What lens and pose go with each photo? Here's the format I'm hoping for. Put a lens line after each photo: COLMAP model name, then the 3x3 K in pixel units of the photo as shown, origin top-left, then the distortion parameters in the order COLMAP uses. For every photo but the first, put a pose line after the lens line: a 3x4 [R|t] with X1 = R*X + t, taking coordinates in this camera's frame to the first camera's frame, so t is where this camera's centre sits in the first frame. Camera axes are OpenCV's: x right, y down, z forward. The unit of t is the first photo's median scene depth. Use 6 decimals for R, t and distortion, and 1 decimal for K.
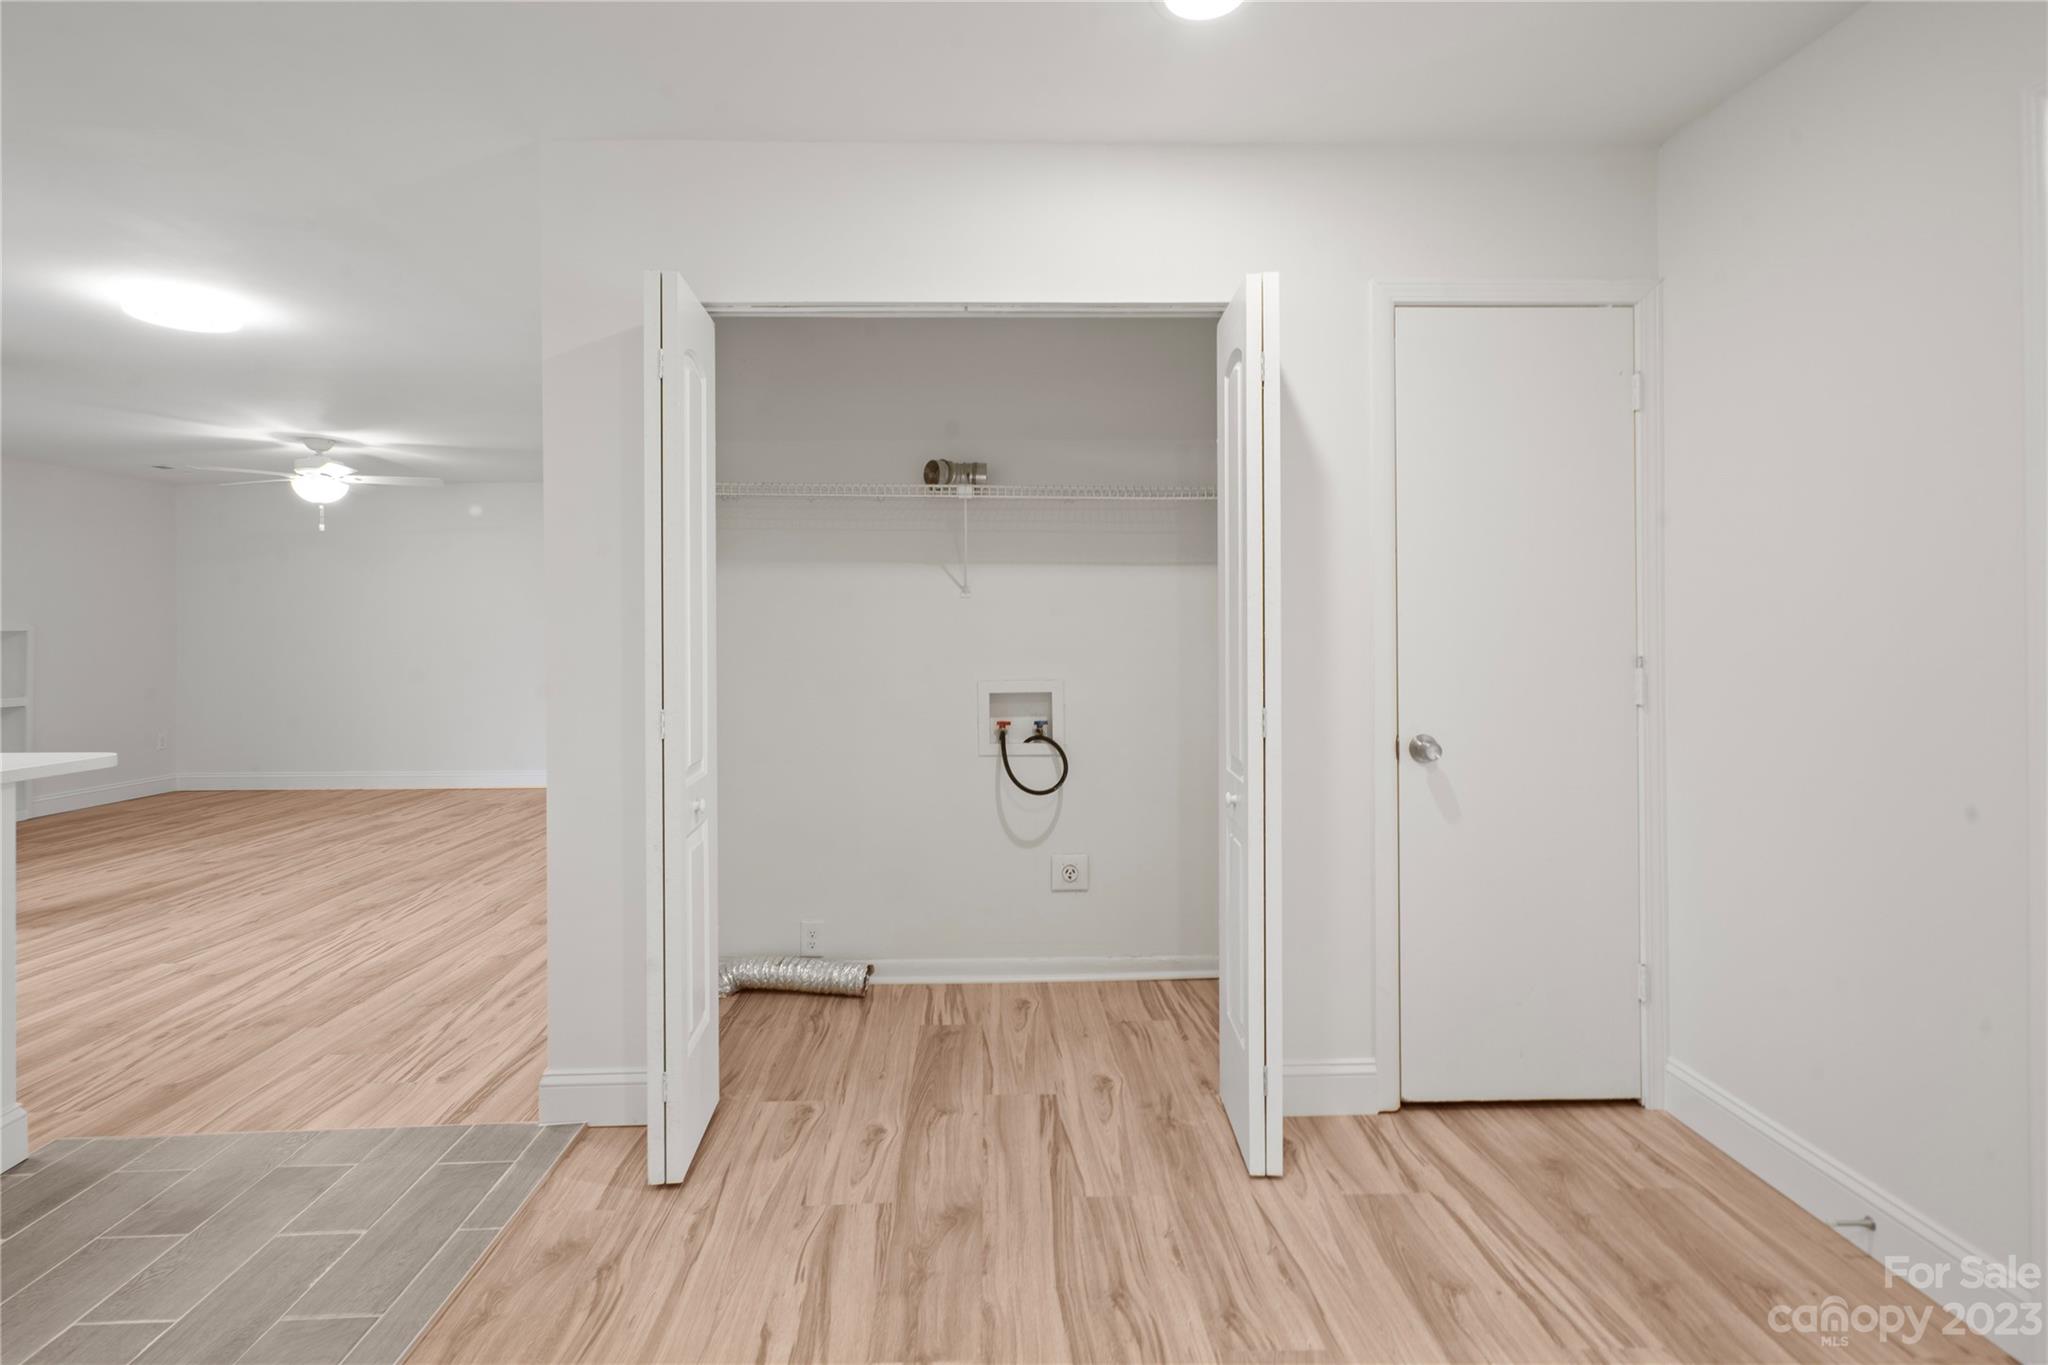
lens RADIAL K [[970.9, 0, 1005.8], [0, 970.9, 623.9], [0, 0, 1]] dist [-0.002153, -0.000296]
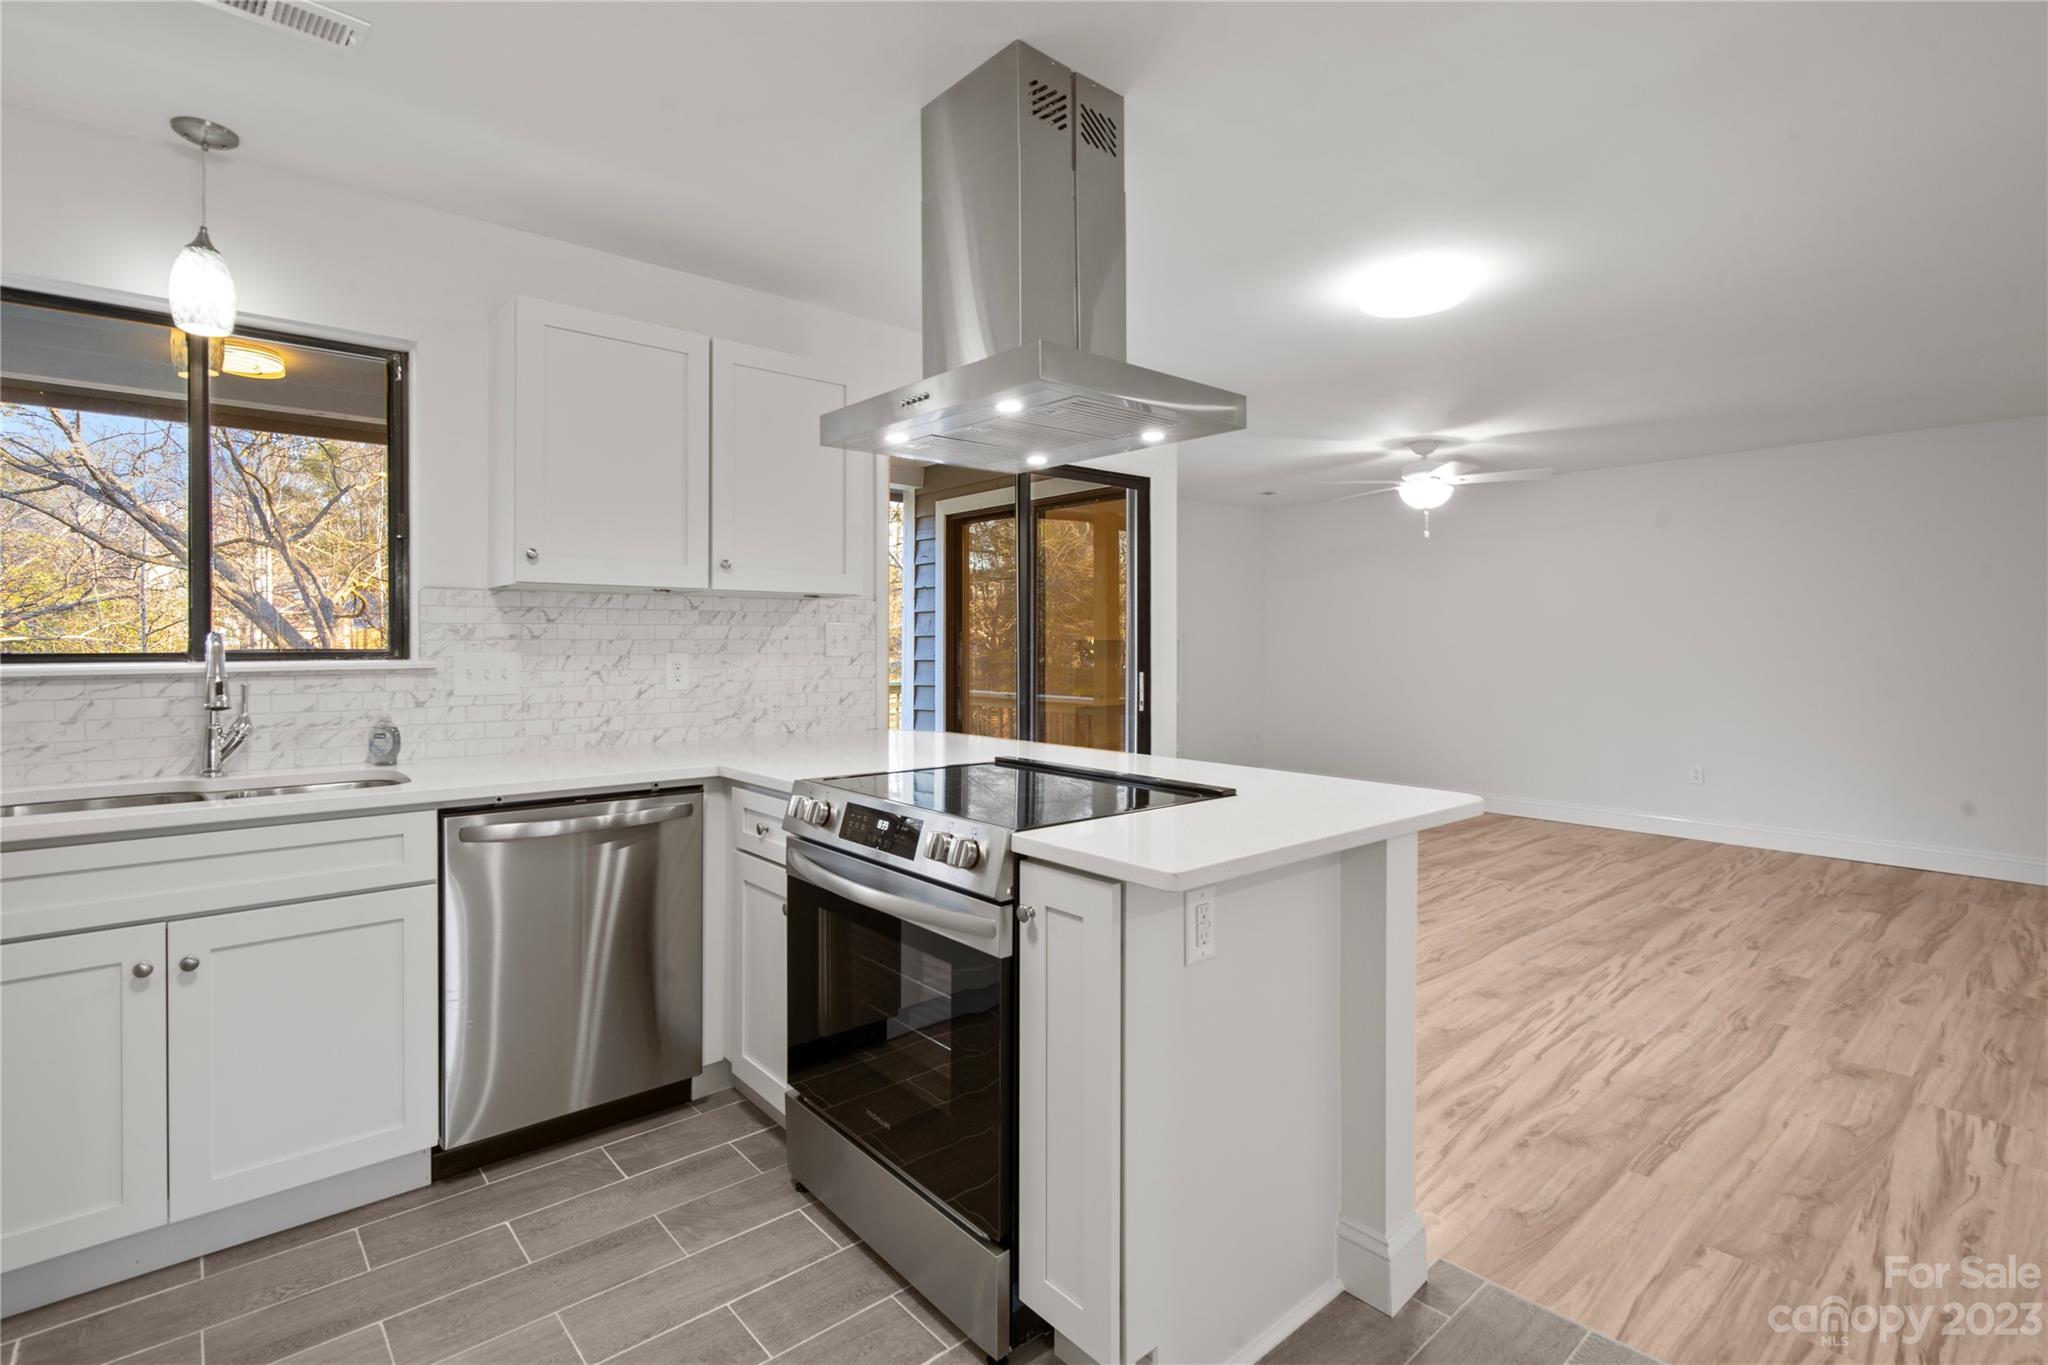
lens RADIAL K [[969.4, 0, 1010.8], [0, 969.4, 644.1], [0, 0, 1]] dist [0.002858, -0.000936]
pose [[0.636065, 0.009729, -0.771574, -0.429020], [-0.000764, 0.999928, 0.011979, -0.003845], [0.771635, -0.007030, 0.636027, 0.140025]]
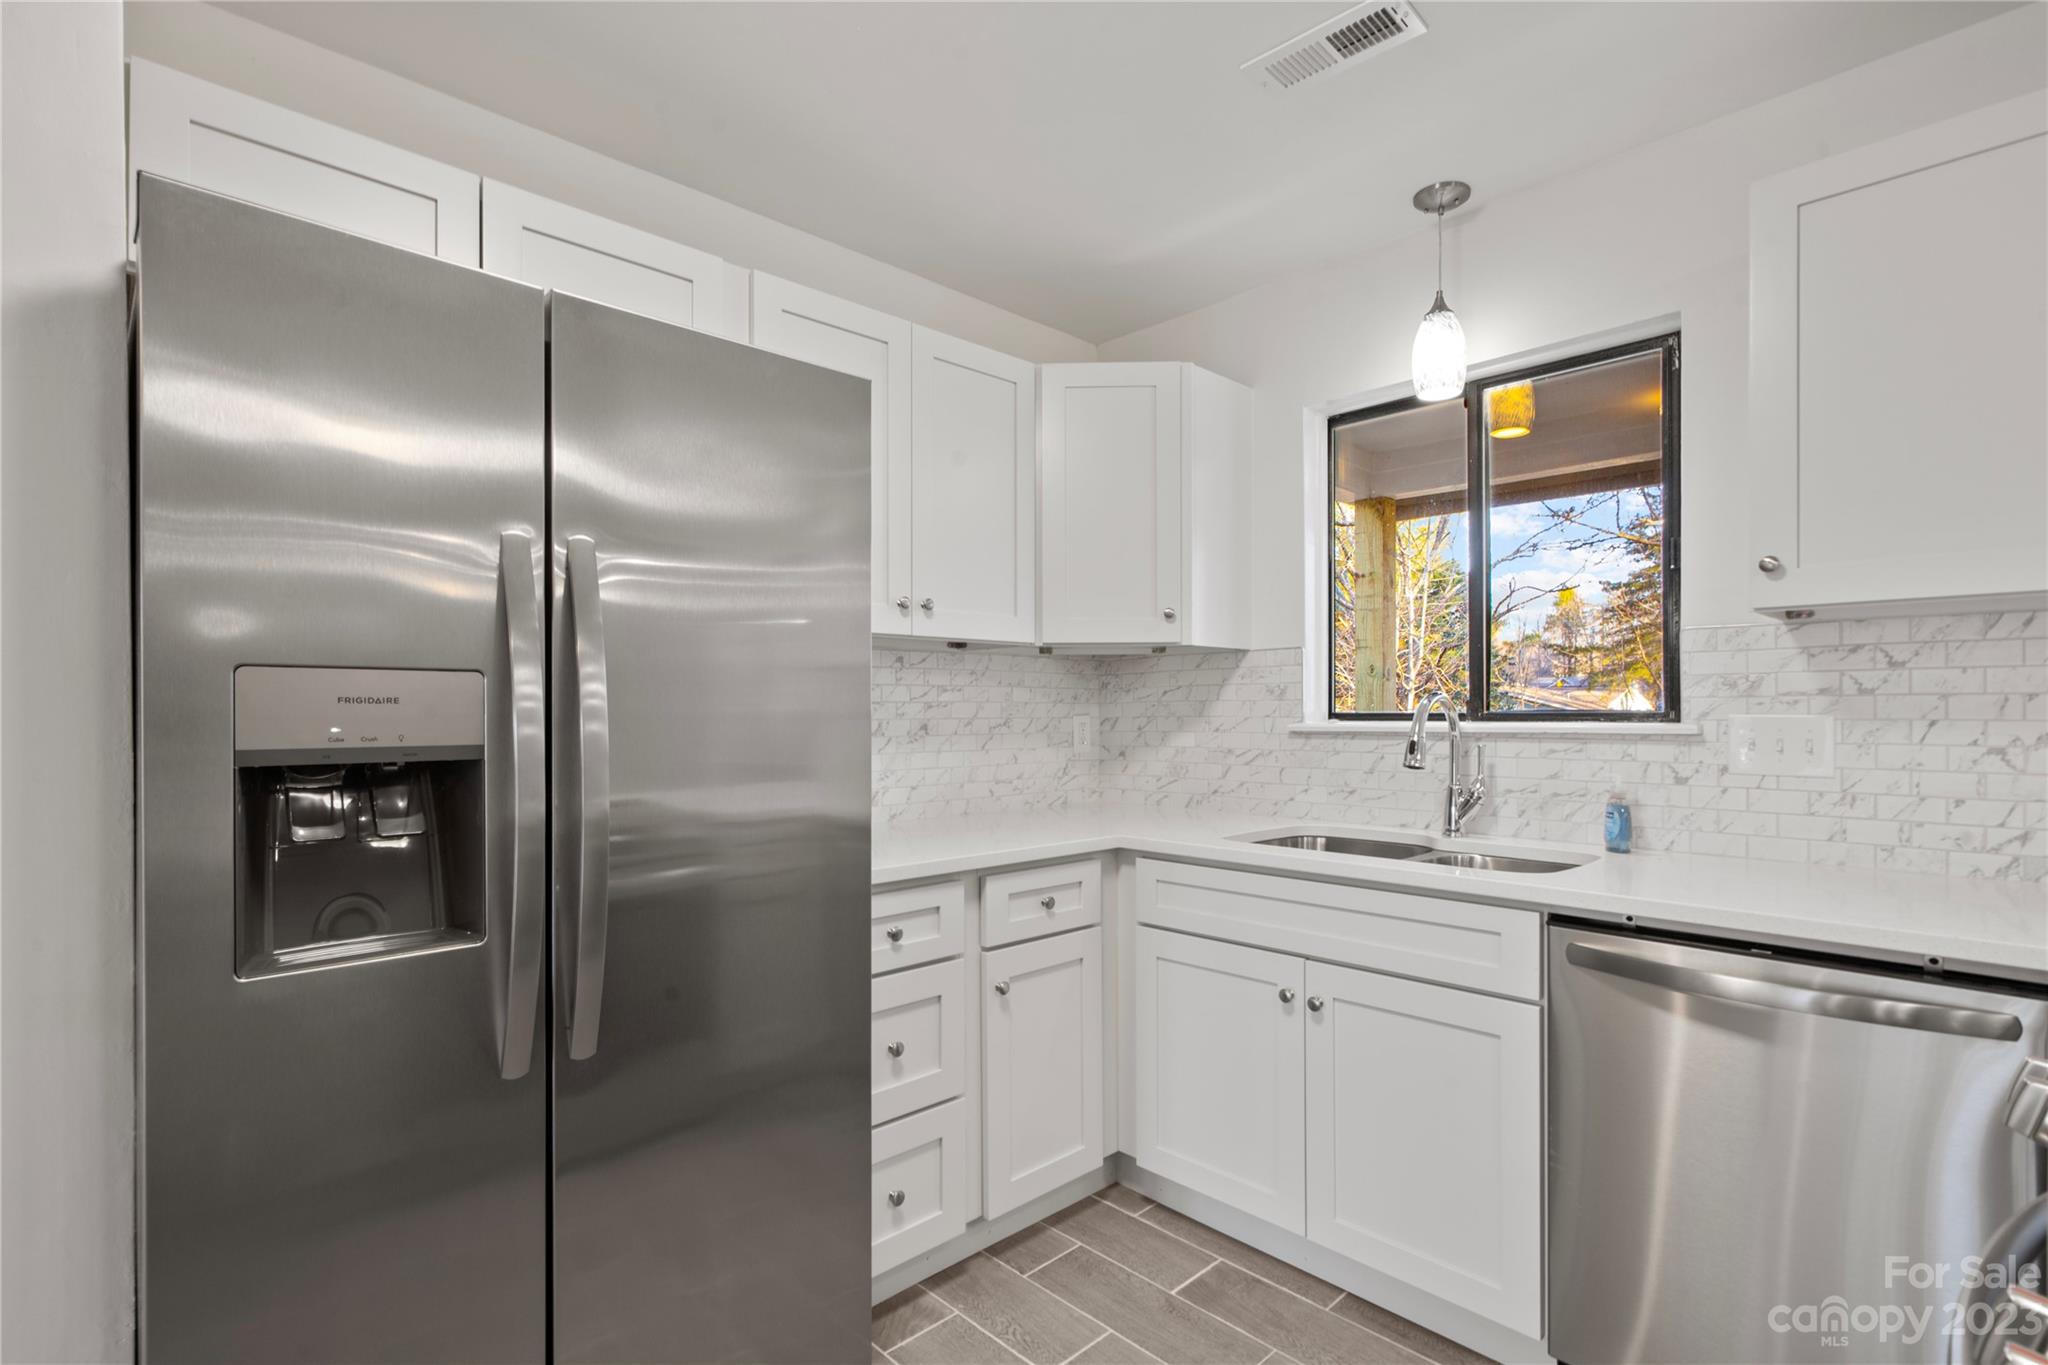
lens RADIAL K [[969.4, 0, 1018.1], [0, 969.4, 718.0], [0, 0, 1]] dist [0.002313, 0.000722]
pose [[-0.740243, 0.014591, -0.672181, -0.639219], [0.012190, 0.999891, 0.008280, 0.005998], [0.672229, -0.002065, -0.740341, 0.463033]]
